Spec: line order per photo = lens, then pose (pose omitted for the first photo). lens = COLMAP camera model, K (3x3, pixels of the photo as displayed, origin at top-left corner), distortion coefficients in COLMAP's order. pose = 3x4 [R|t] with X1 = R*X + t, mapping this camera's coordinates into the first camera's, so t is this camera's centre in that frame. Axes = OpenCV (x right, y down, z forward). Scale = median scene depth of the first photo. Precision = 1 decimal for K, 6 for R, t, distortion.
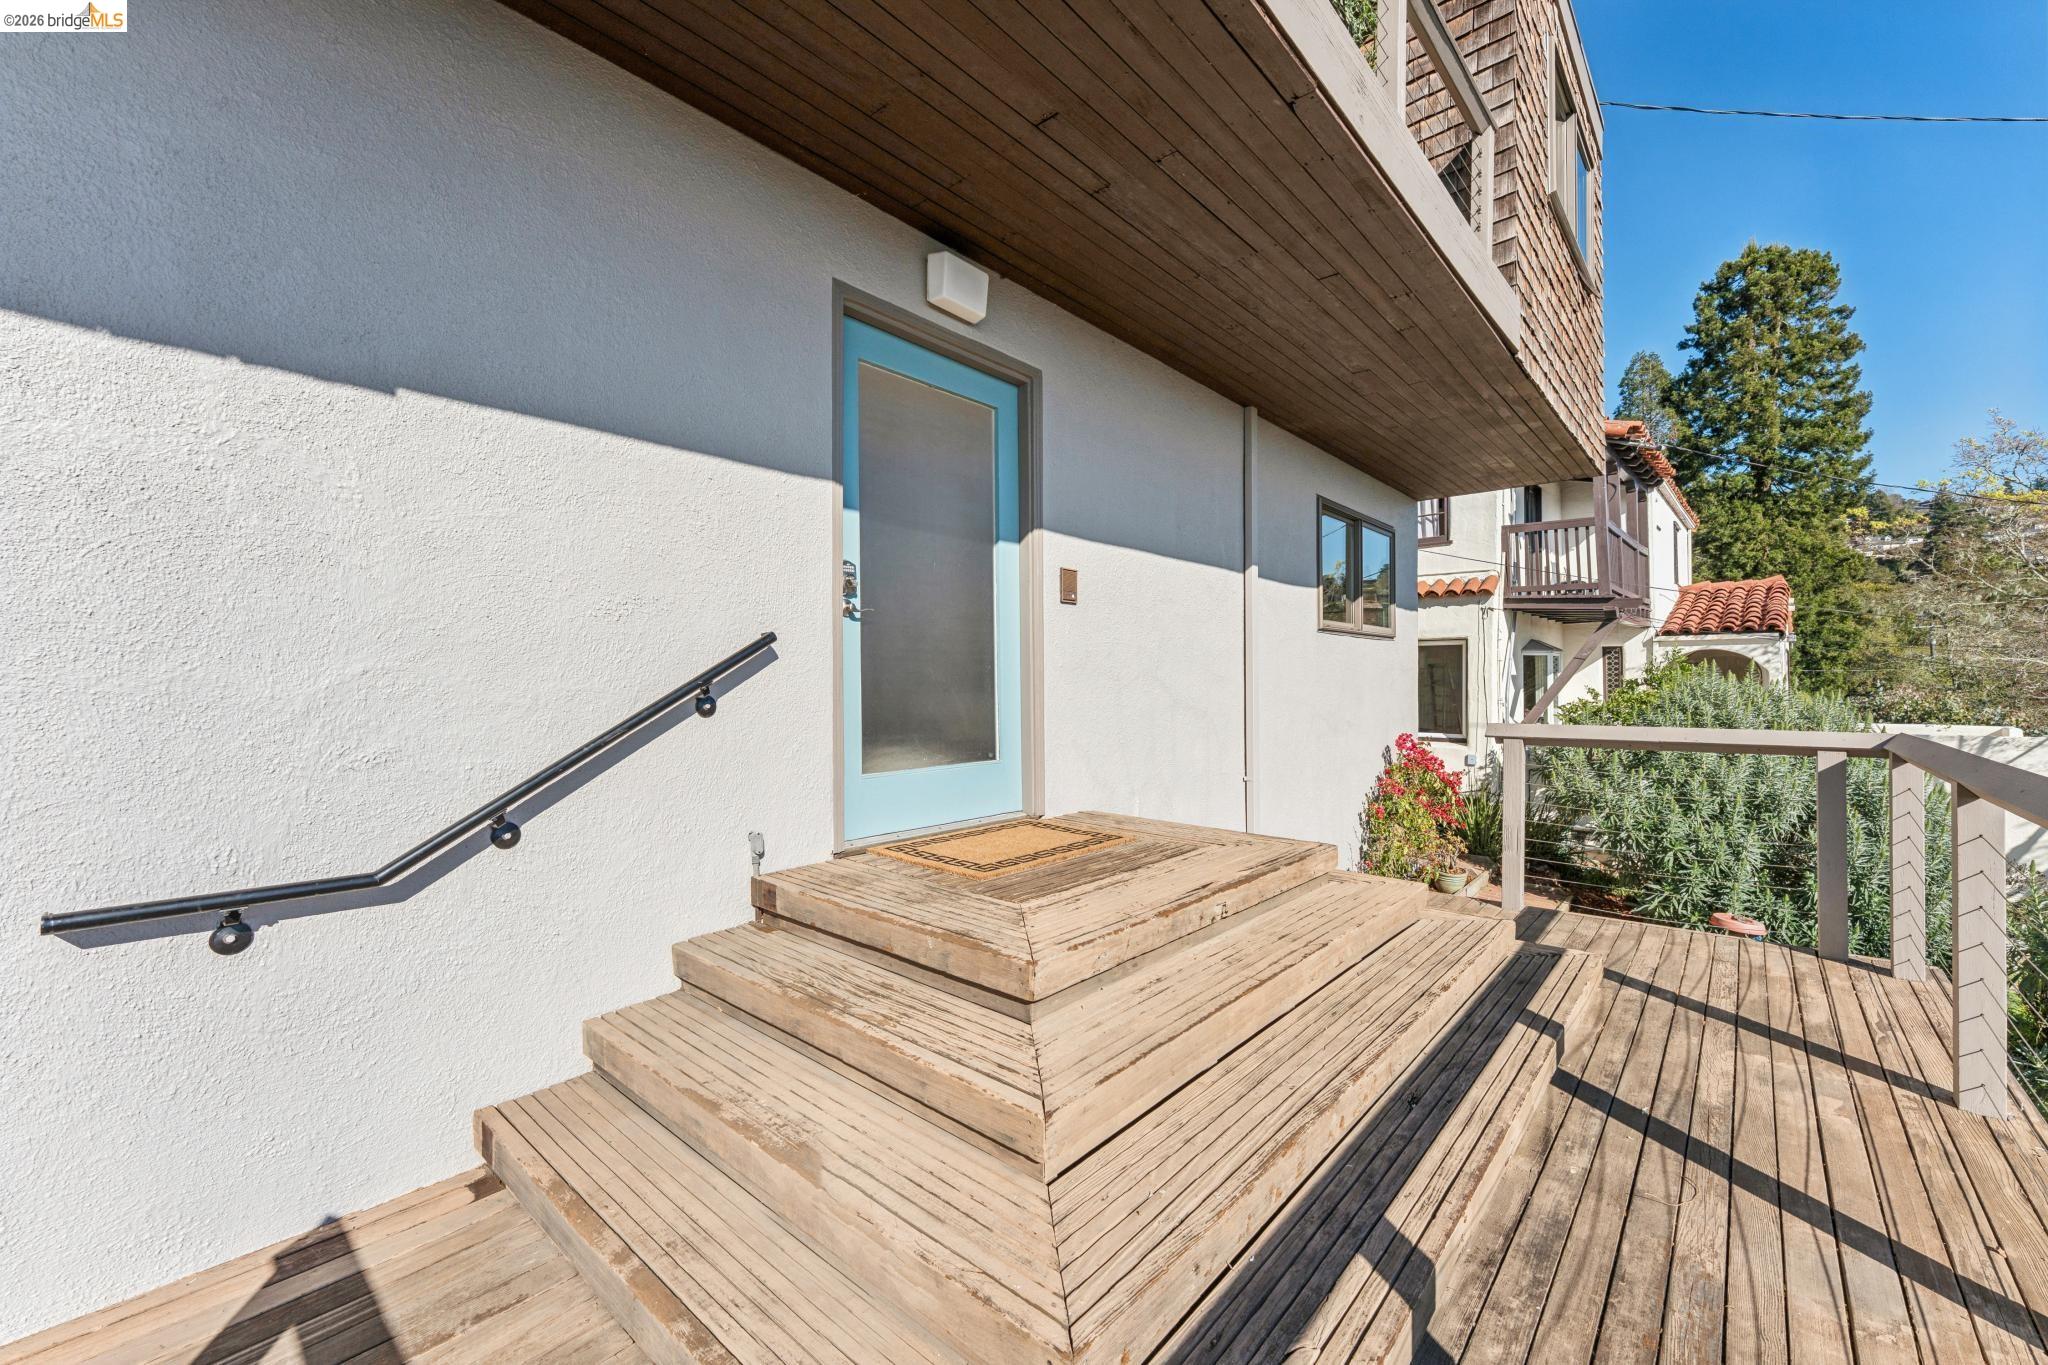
lens RADIAL K [[818.1, 0, 1029.1], [0, 818.1, 675.1], [0, 0, 1]] dist [-0.002512, -0.000328]
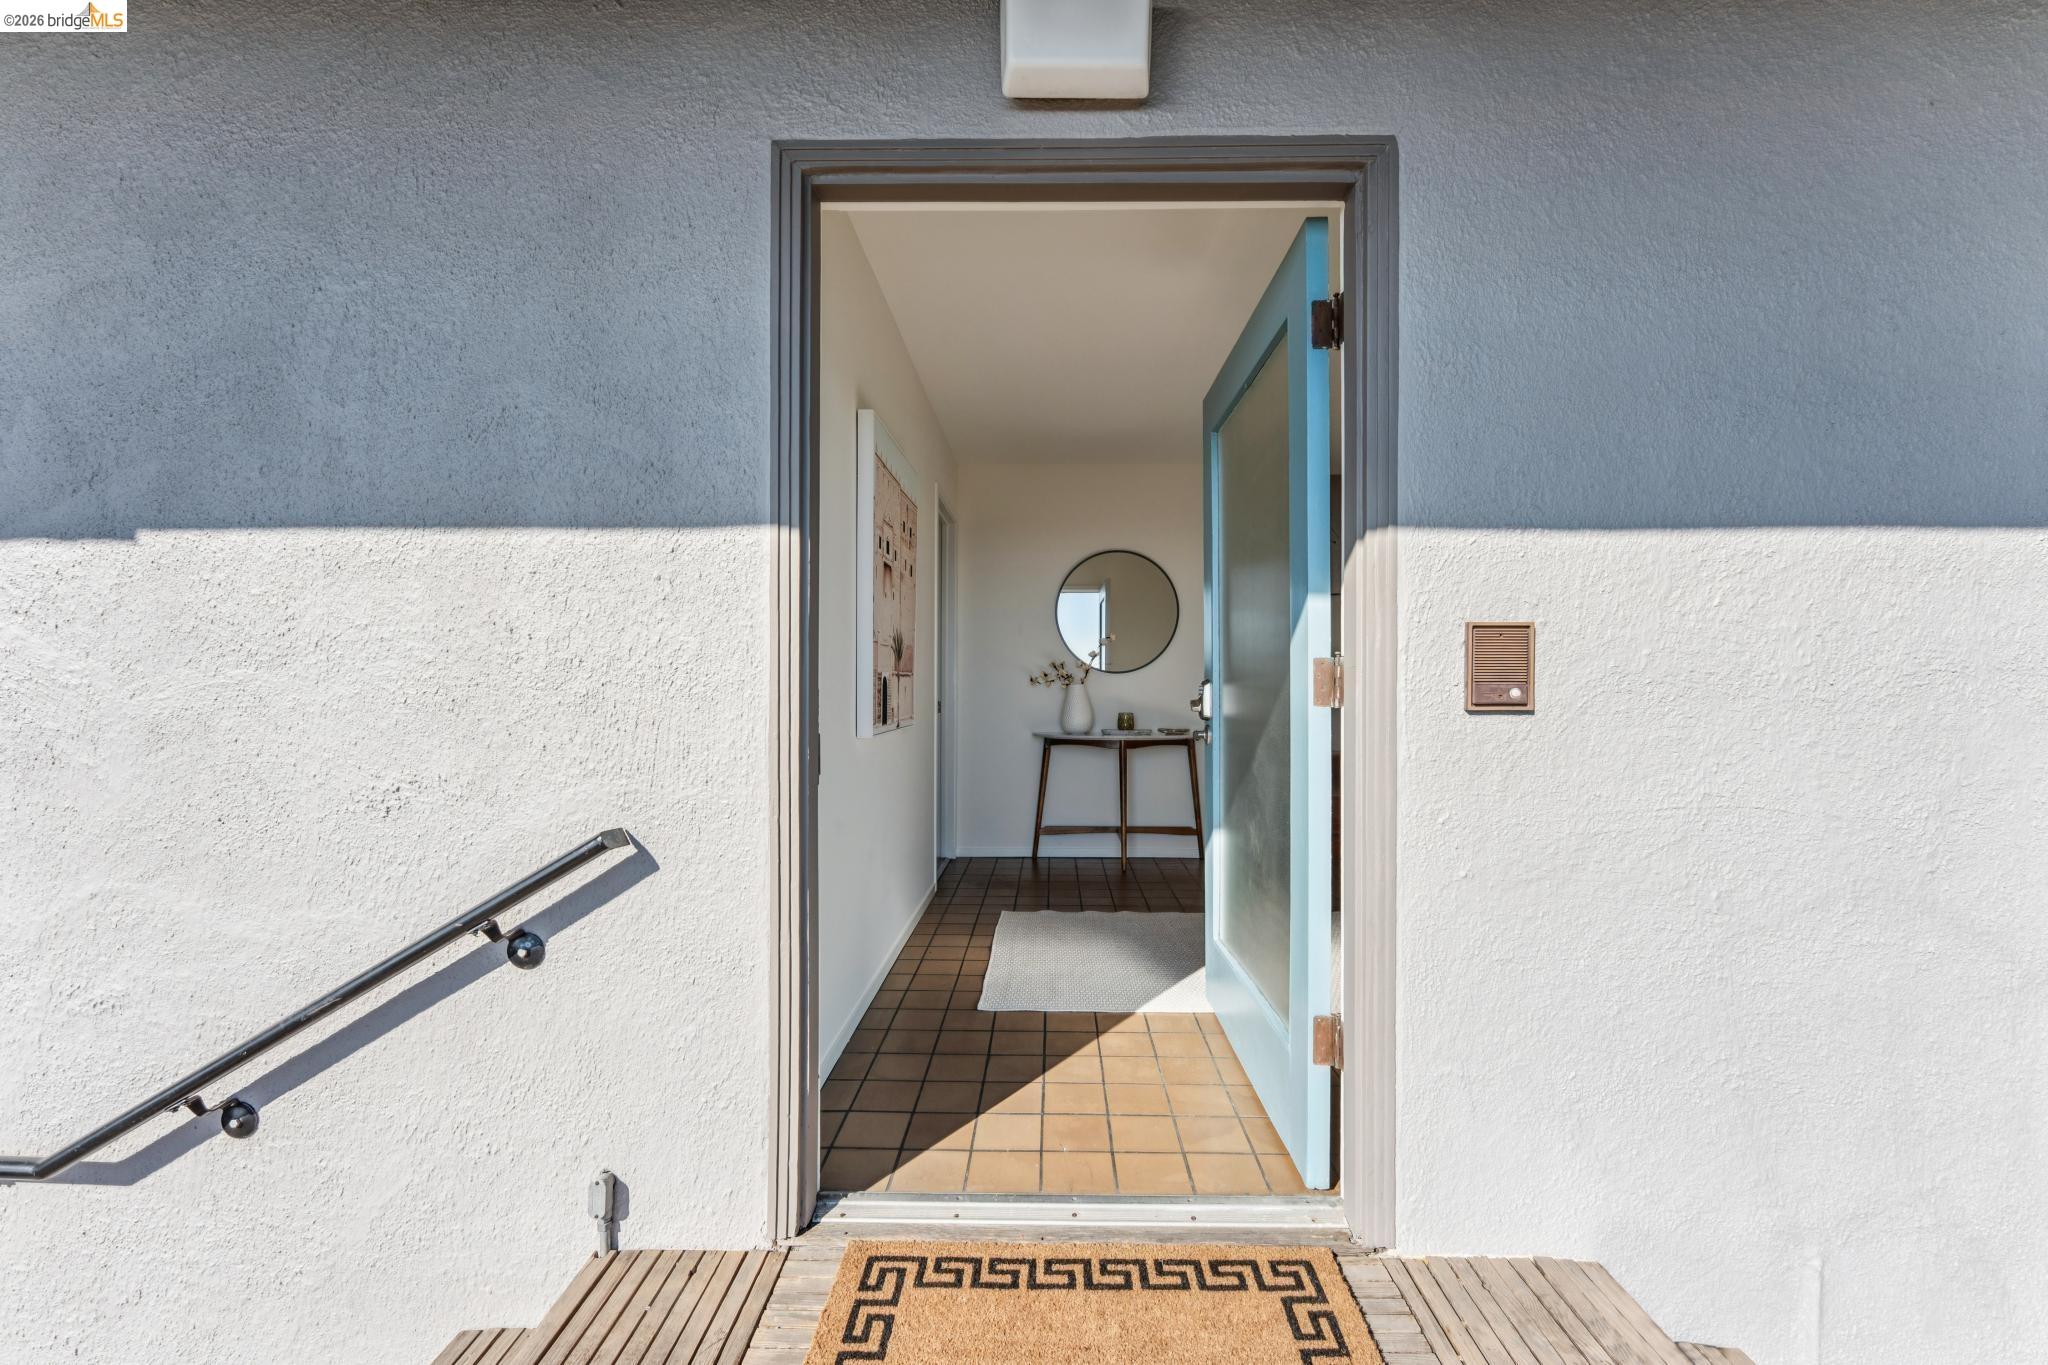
lens RADIAL K [[890.6, 0, 1028.7], [0, 890.6, 682.8], [0, 0, 1]] dist [-0.003541, -0.000416]
pose [[0.645892, 0.009128, -0.763374, 0.371221], [0.006083, 0.999835, 0.017102, -0.181567], [0.763404, -0.015689, 0.645730, 0.923819]]
